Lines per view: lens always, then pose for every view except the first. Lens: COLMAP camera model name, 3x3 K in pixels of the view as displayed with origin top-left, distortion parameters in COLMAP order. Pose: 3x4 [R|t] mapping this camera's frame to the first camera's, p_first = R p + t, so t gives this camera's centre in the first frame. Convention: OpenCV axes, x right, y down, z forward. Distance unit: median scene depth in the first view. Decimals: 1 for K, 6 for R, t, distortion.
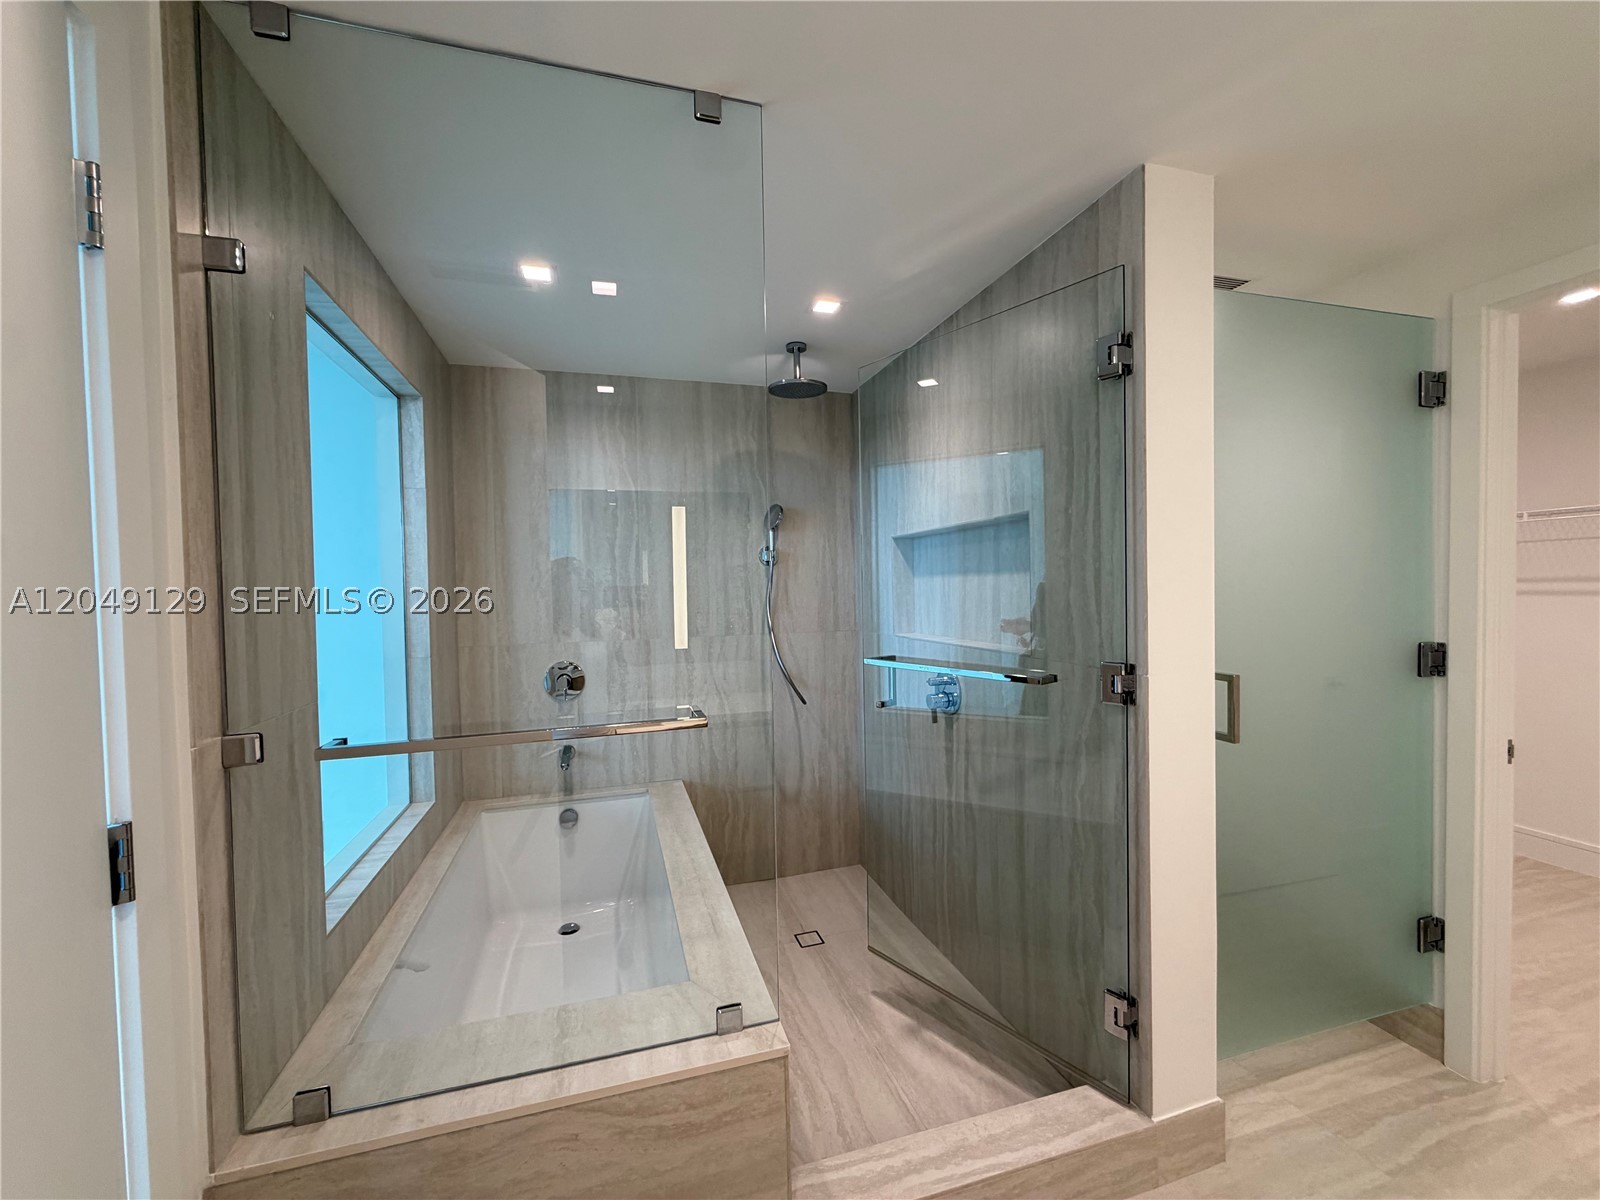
lens RADIAL K [[639.2, 0, 808.5], [0, 639.2, 597.3], [0, 0, 1]] dist [-0.000410, -0.000333]
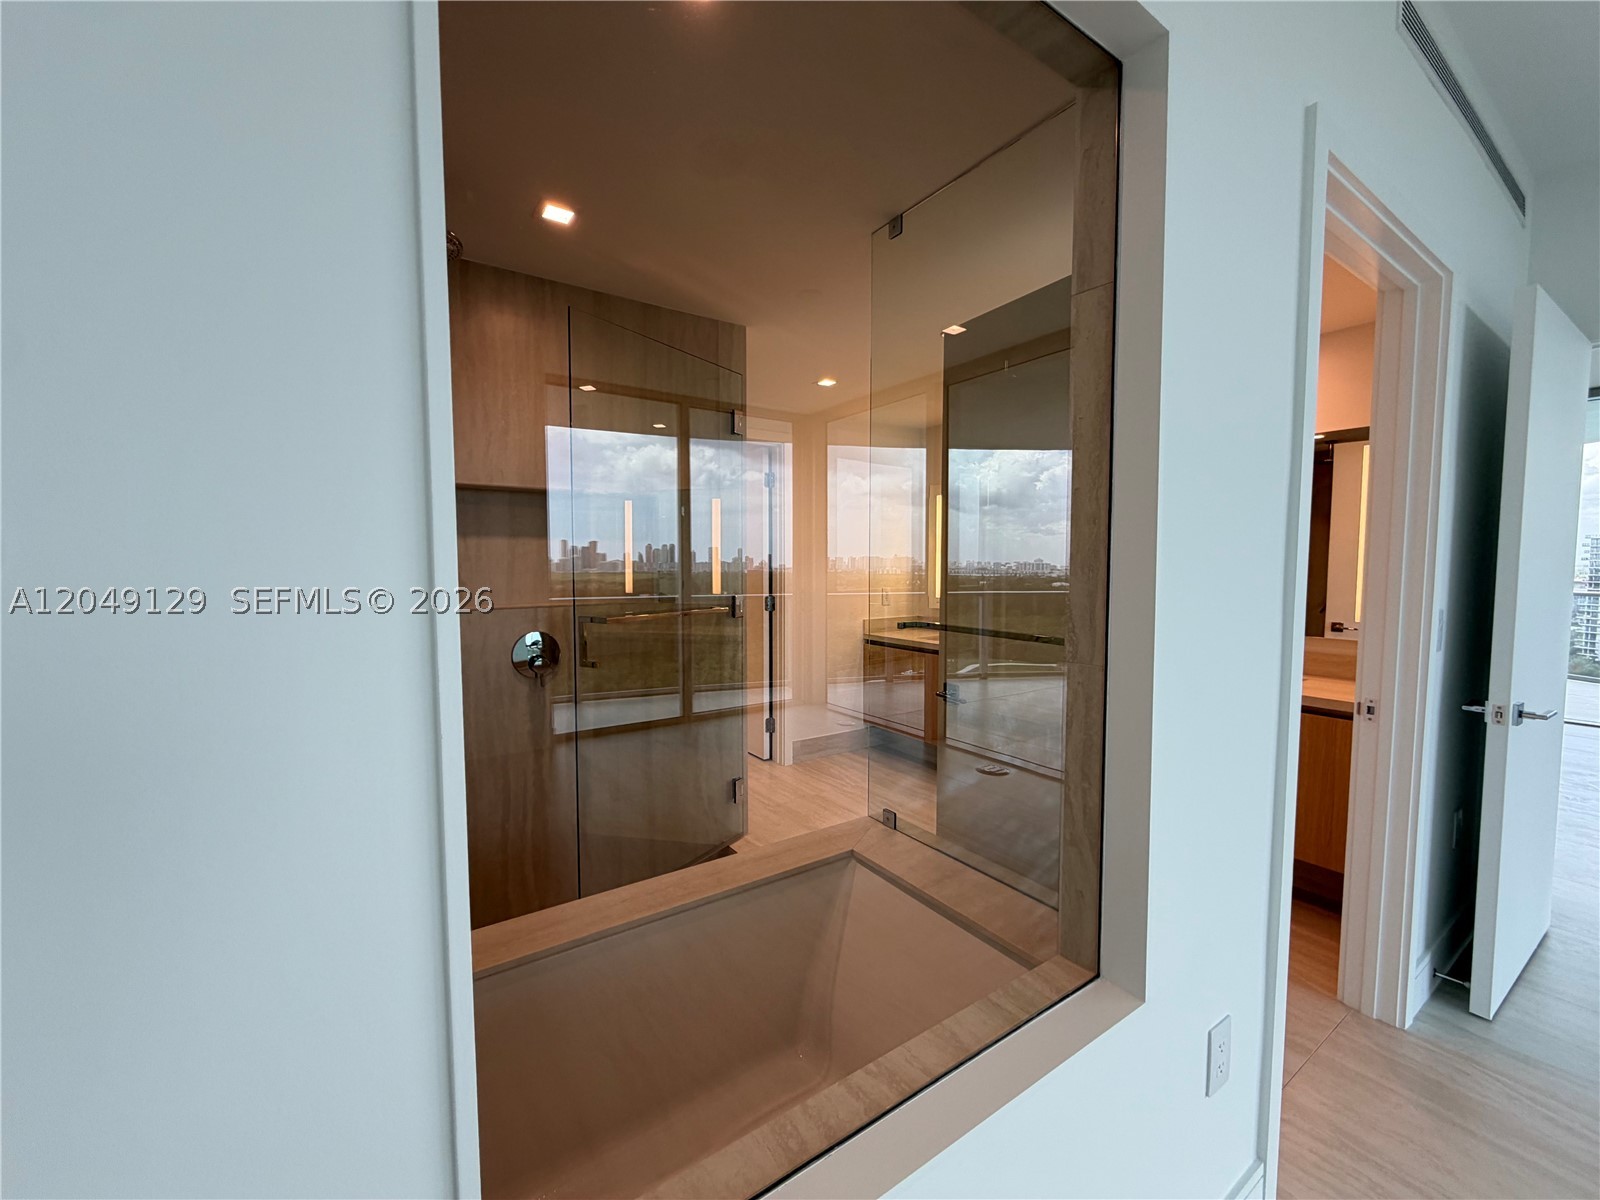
lens RADIAL K [[639.2, 0, 798.1], [0, 639.2, 600.3], [0, 0, 1]] dist [-0.000410, -0.000333]
pose [[-0.302556, -0.049248, 0.951858, -0.827298], [0.023129, 0.997991, 0.058987, 0.012643], [-0.952851, 0.039862, -0.300809, 0.888214]]
